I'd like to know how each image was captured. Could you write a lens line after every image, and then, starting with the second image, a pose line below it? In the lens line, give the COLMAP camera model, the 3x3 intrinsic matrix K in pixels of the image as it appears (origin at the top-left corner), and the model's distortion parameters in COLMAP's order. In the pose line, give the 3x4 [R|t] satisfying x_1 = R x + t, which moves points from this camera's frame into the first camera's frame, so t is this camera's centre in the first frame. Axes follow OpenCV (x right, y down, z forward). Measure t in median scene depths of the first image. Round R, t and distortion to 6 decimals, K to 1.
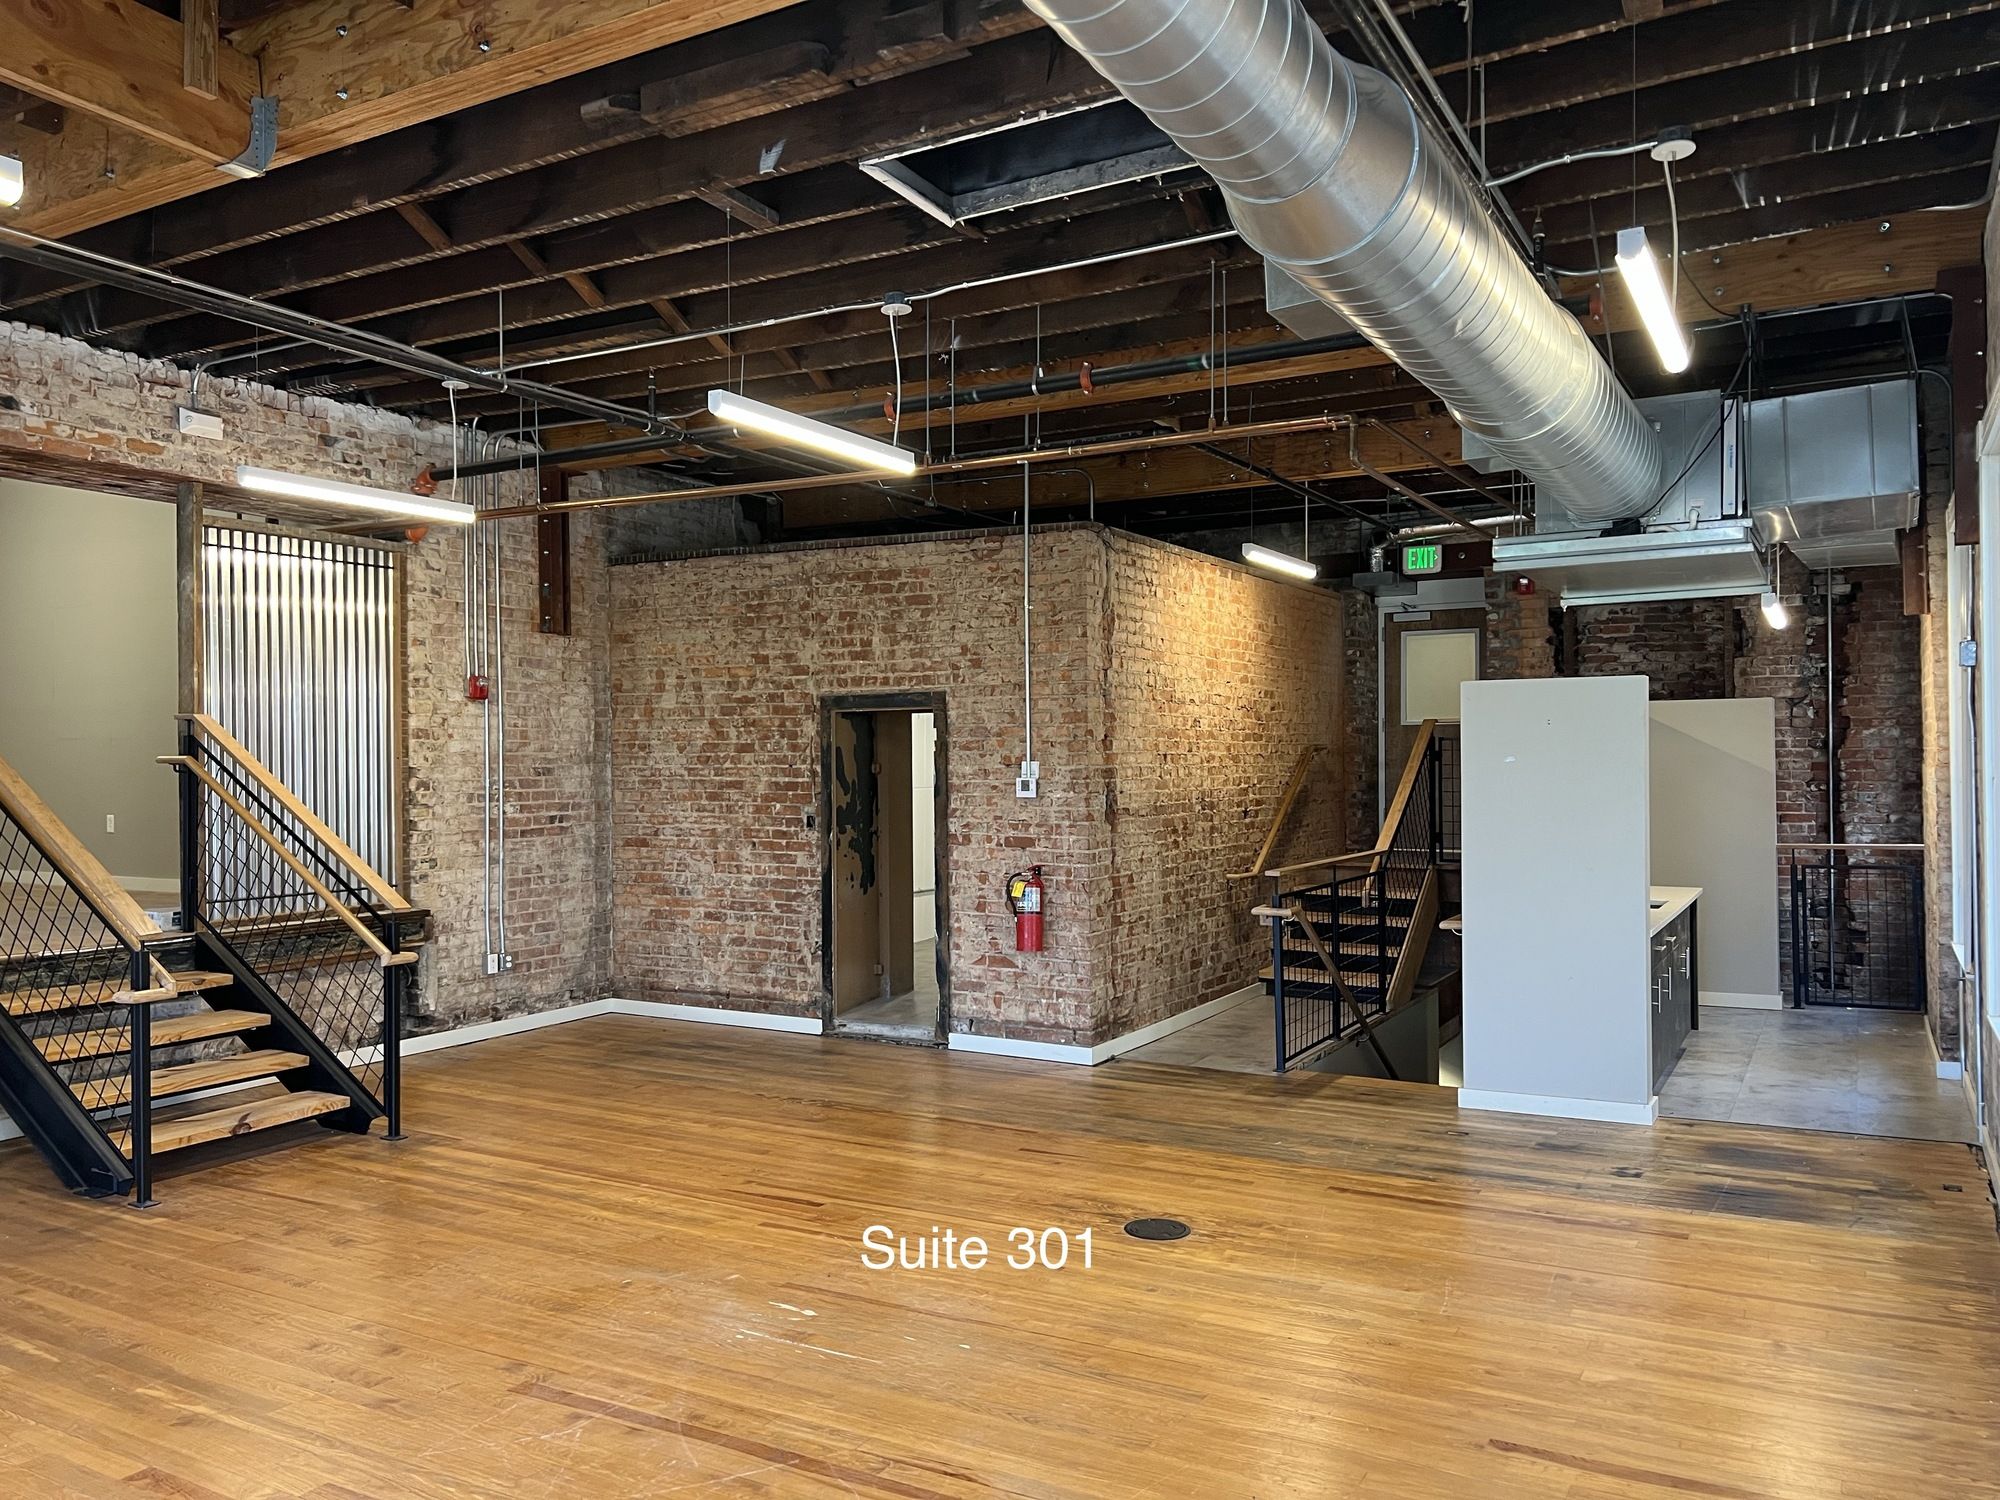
lens RADIAL K [[1494.7, 0, 1012.0], [0, 1494.7, 756.0], [0, 0, 1]] dist [0.069129, -0.085107]
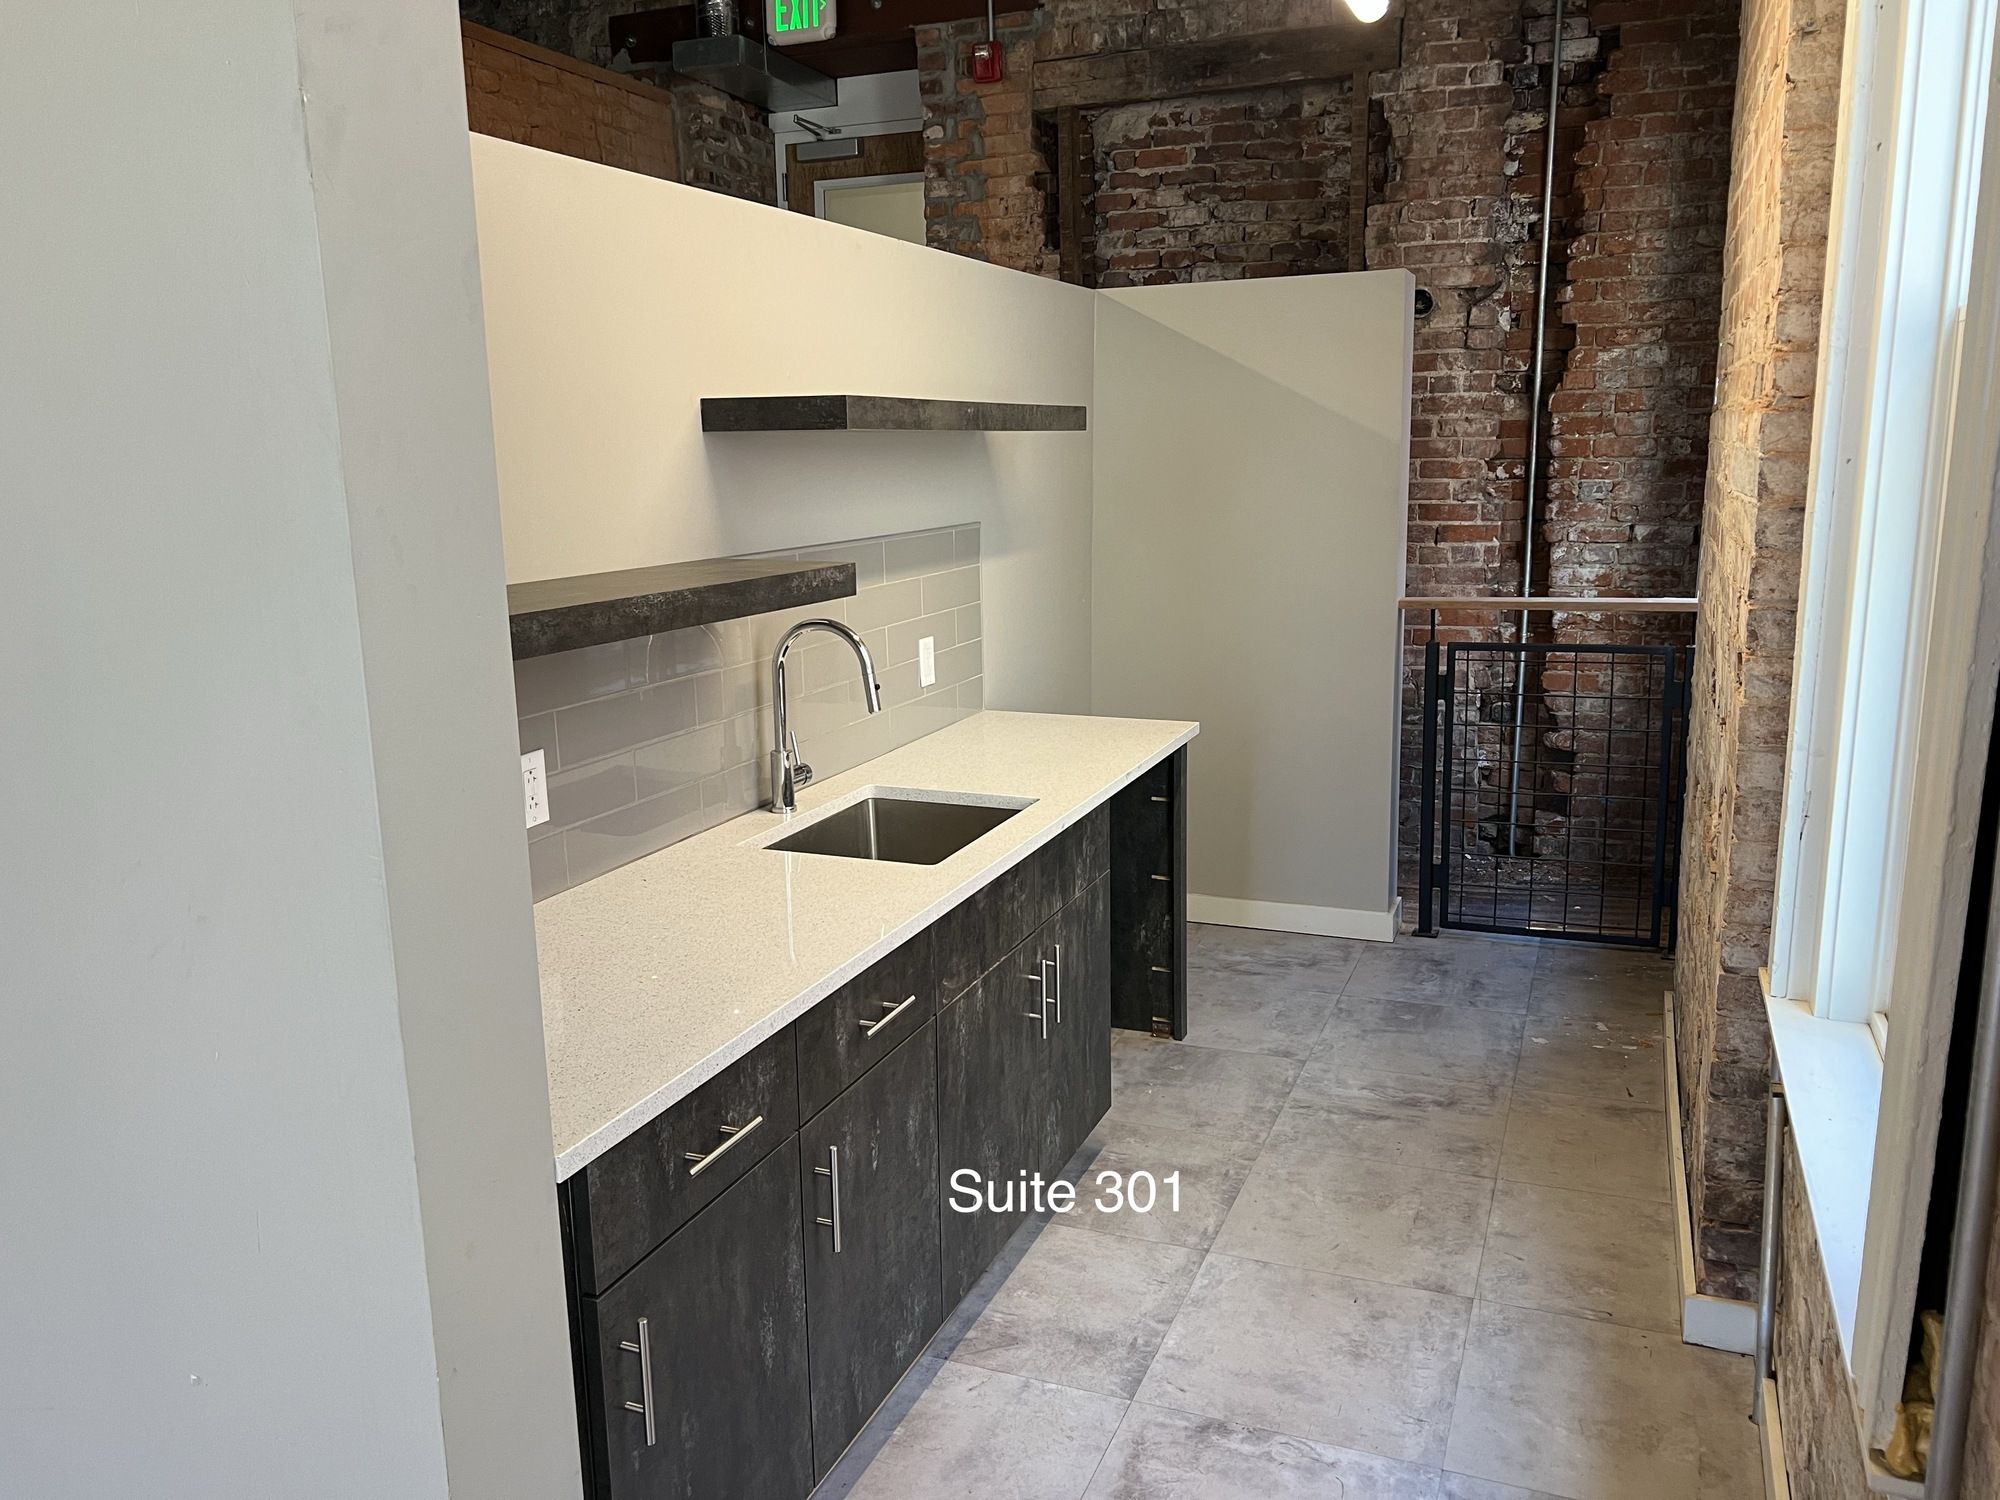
lens RADIAL K [[1494.7, 0, 1012.0], [0, 1494.7, 756.0], [0, 0, 1]] dist [0.069129, -0.085107]
pose [[0.991758, -0.038026, 0.122351, 0.303125], [0.011970, 0.978266, 0.207009, 0.007378], [-0.127564, -0.203838, 0.970658, 0.512973]]
